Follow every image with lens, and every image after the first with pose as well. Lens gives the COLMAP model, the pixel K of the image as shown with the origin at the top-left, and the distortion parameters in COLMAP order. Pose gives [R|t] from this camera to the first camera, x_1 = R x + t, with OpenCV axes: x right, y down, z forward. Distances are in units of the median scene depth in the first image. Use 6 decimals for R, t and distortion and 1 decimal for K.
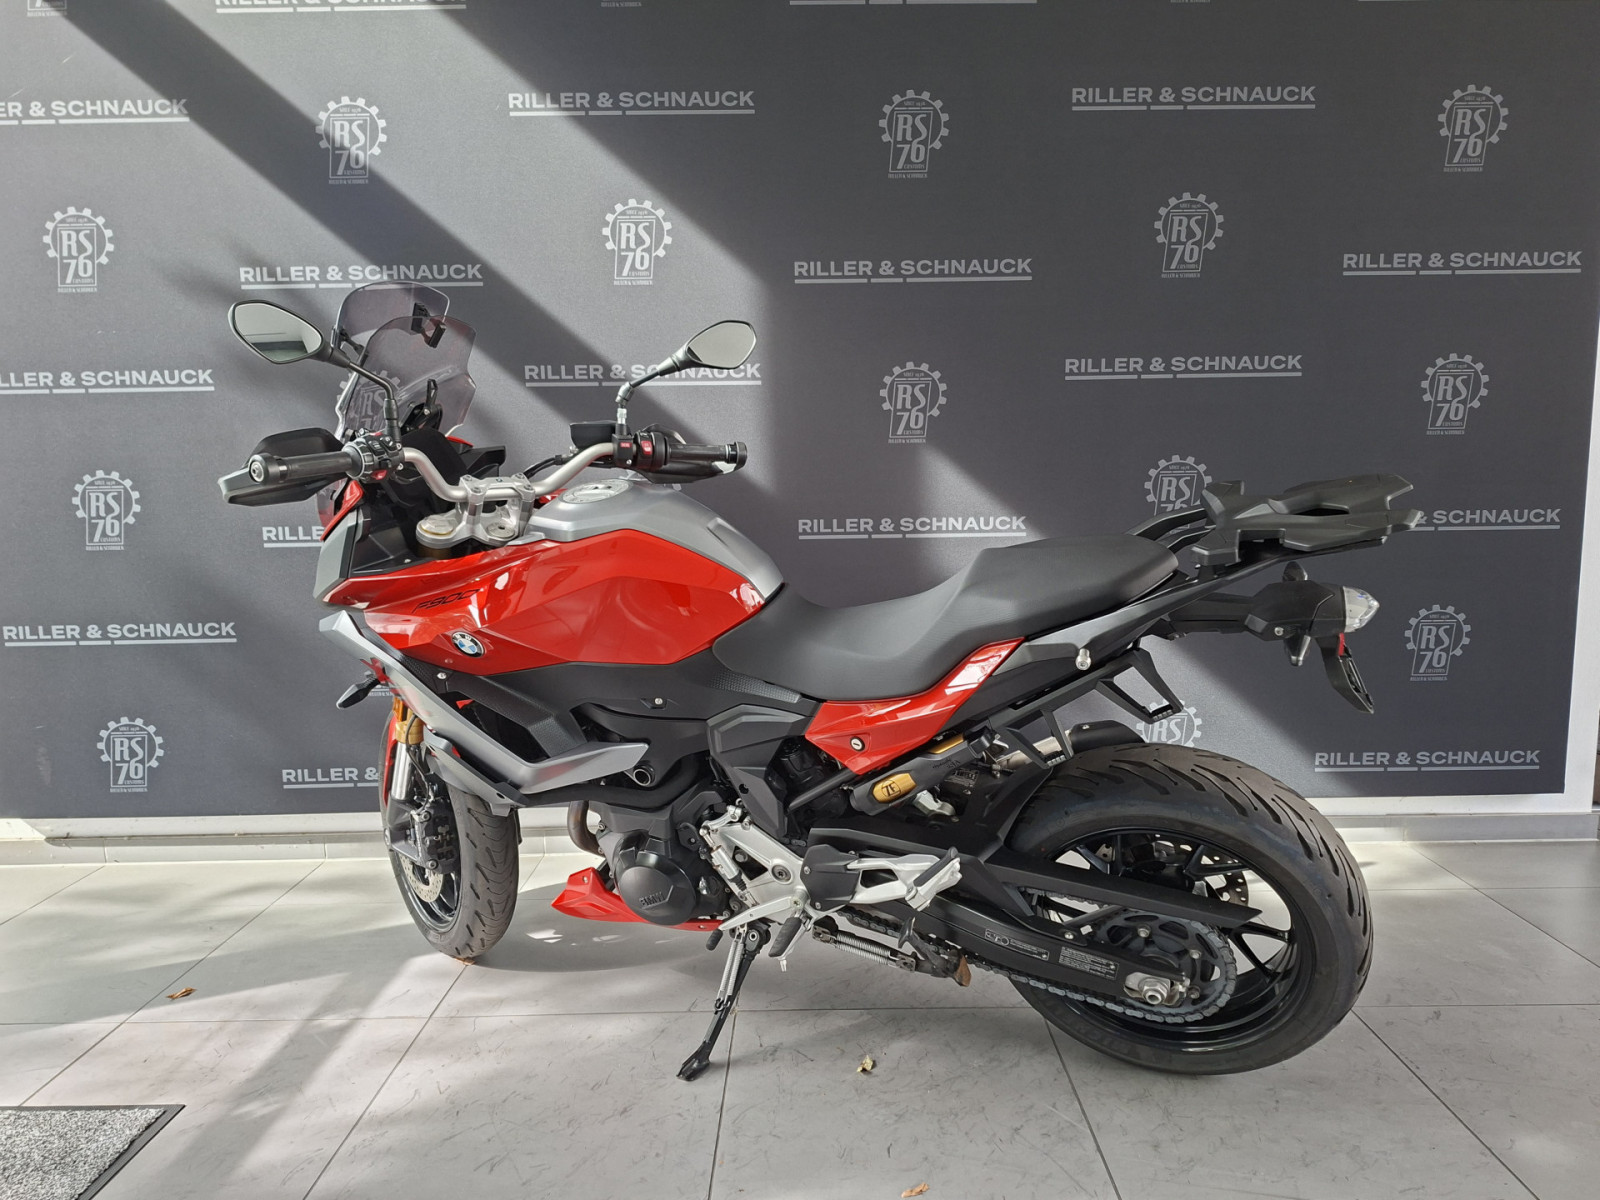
lens RADIAL K [[1049.1, 0, 800.0], [0, 1049.1, 600.0], [0, 0, 1]] dist [0.060040, -0.079317]
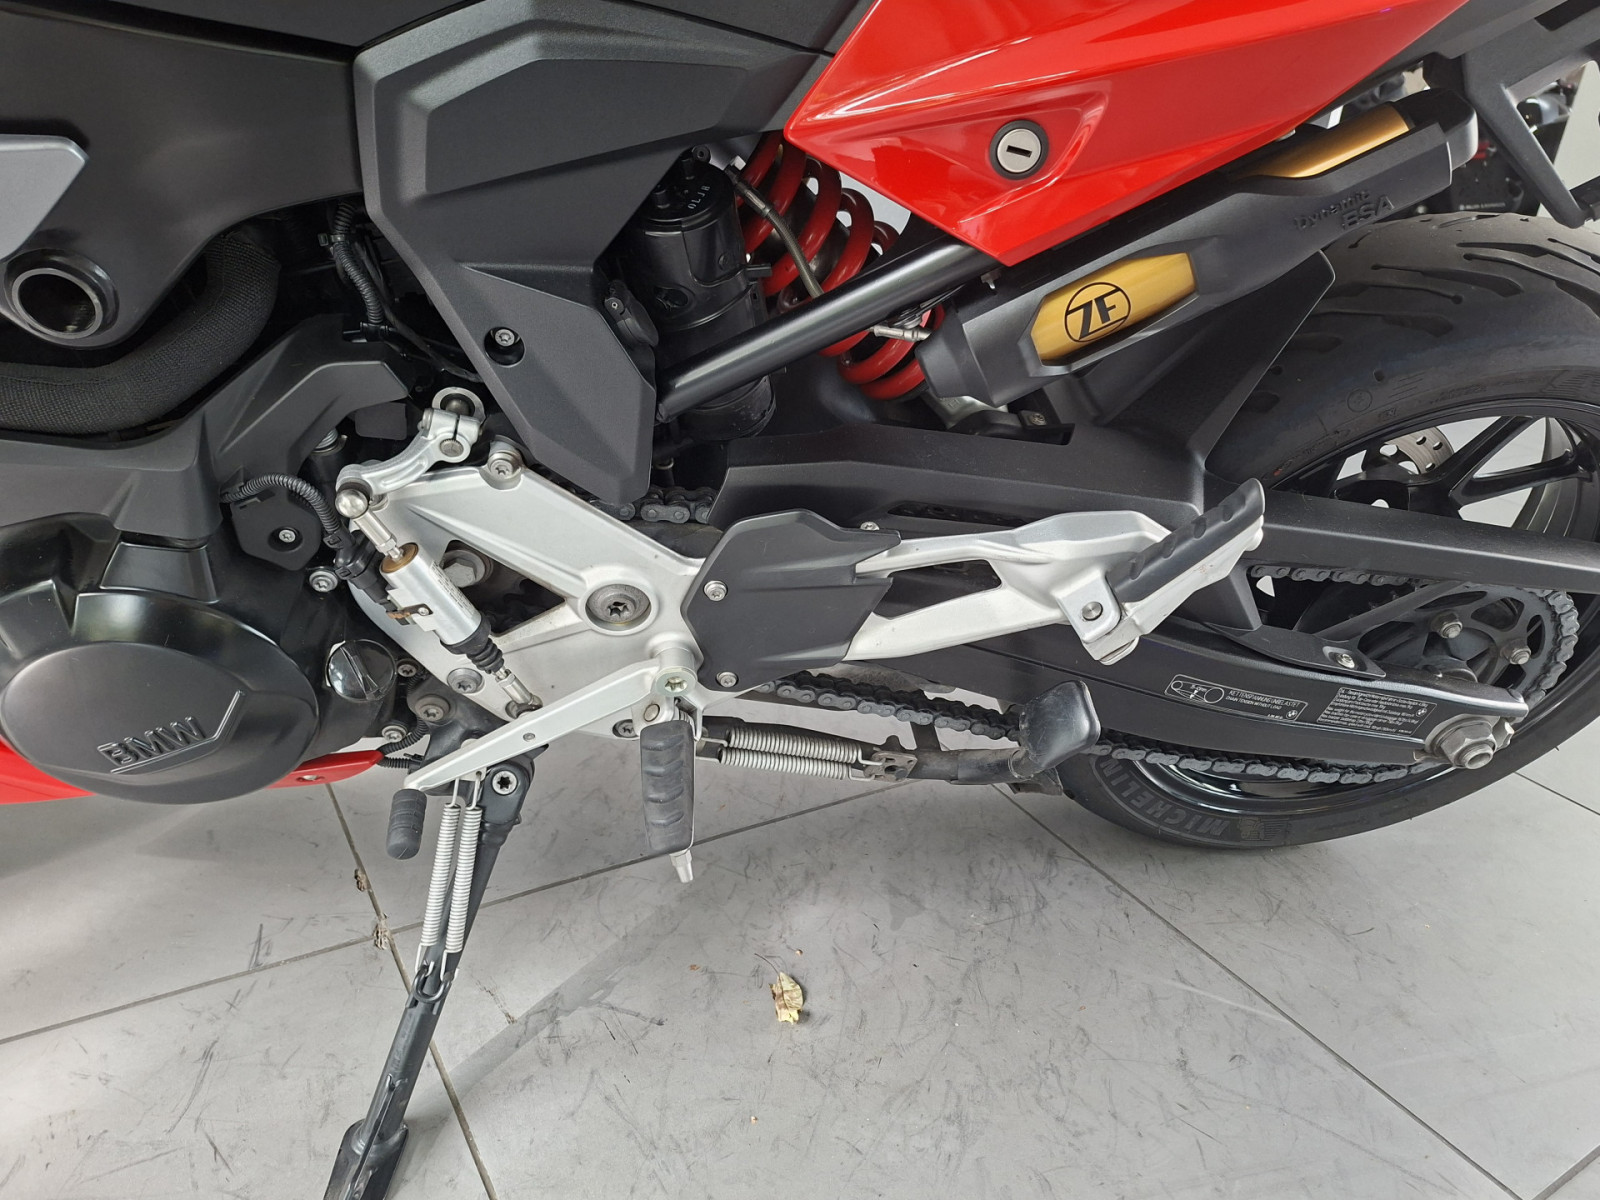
lens RADIAL K [[1103.9, 0, 856.1], [0, 1103.9, 578.6], [0, 0, 1]] dist [-0.000654, -0.001854]
pose [[0.840879, -0.118854, 0.528011, -0.142263], [-0.042454, 0.958098, 0.283276, 0.155234], [-0.539555, -0.260617, 0.800599, 0.709714]]
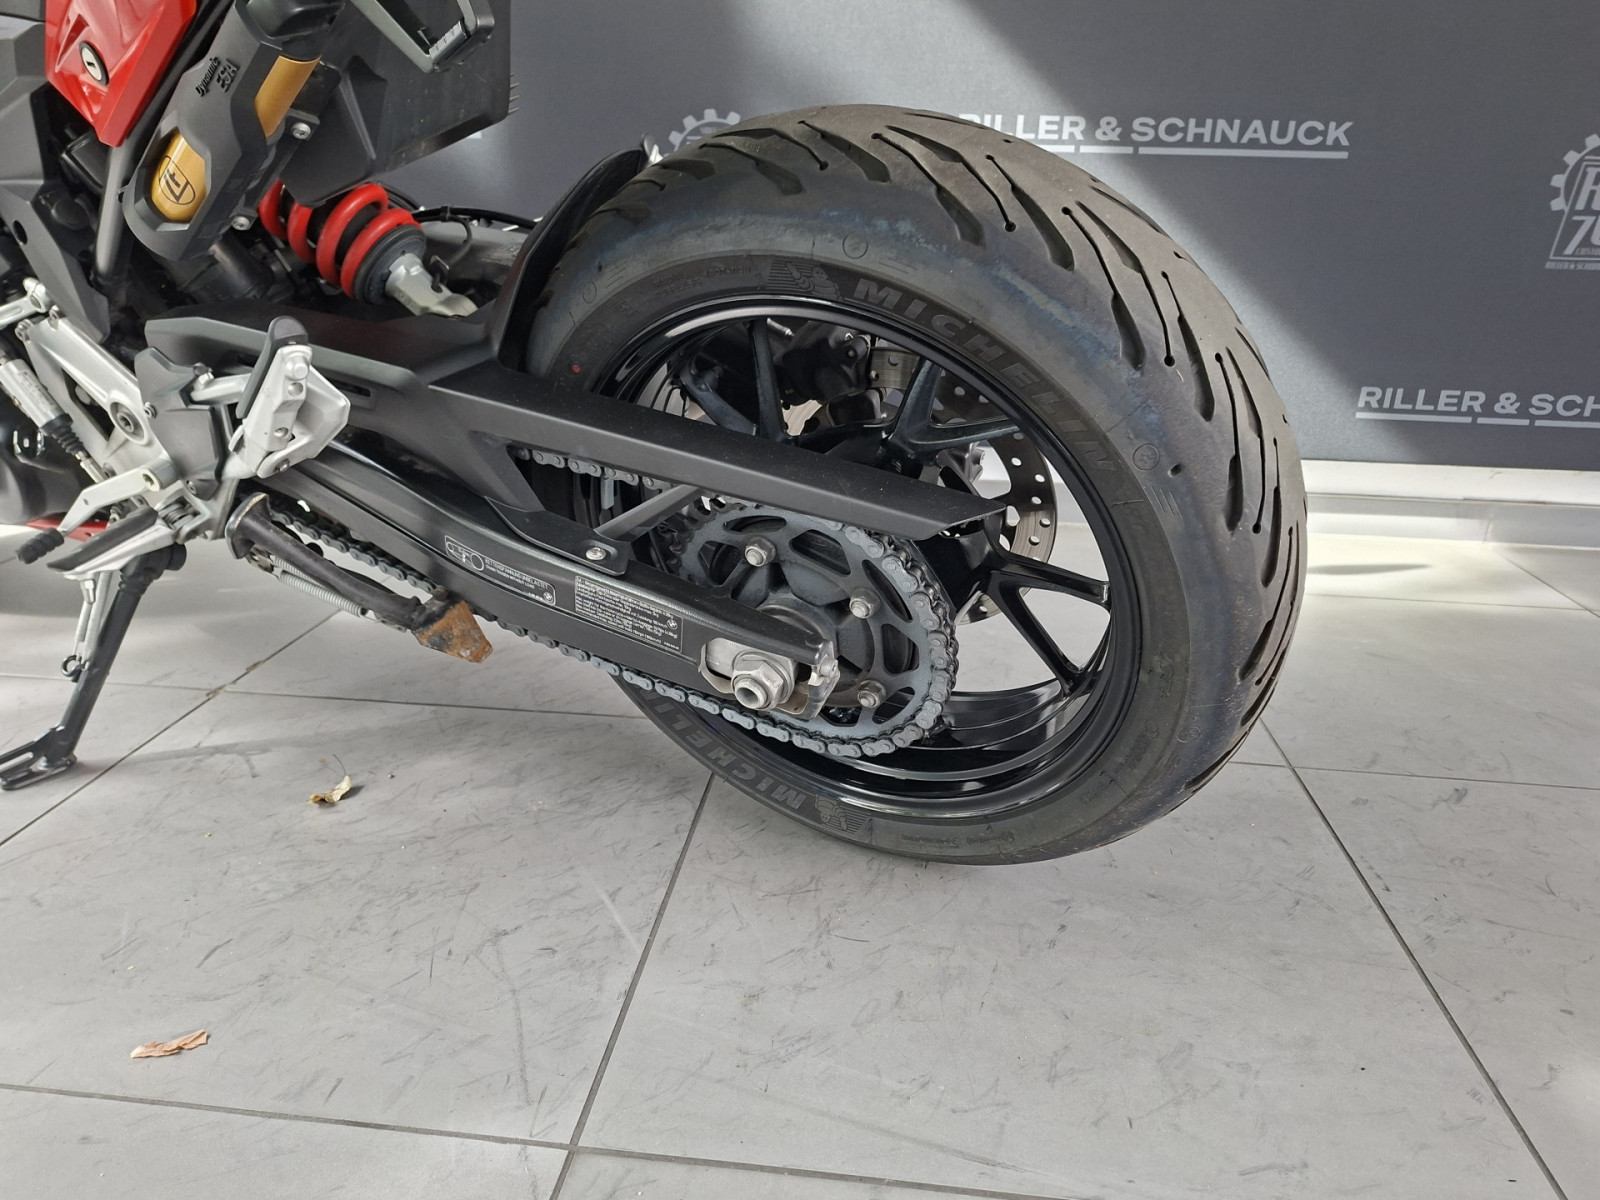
lens RADIAL K [[1082.8, 0, 800.0], [0, 1082.8, 600.0], [0, 0, 1]] dist [0.065490, -0.076143]
pose [[0.994984, 0.069629, -0.071826, 0.350252], [-0.050897, 0.970484, 0.235735, 0.211086], [0.086120, -0.230897, 0.969159, 0.528925]]
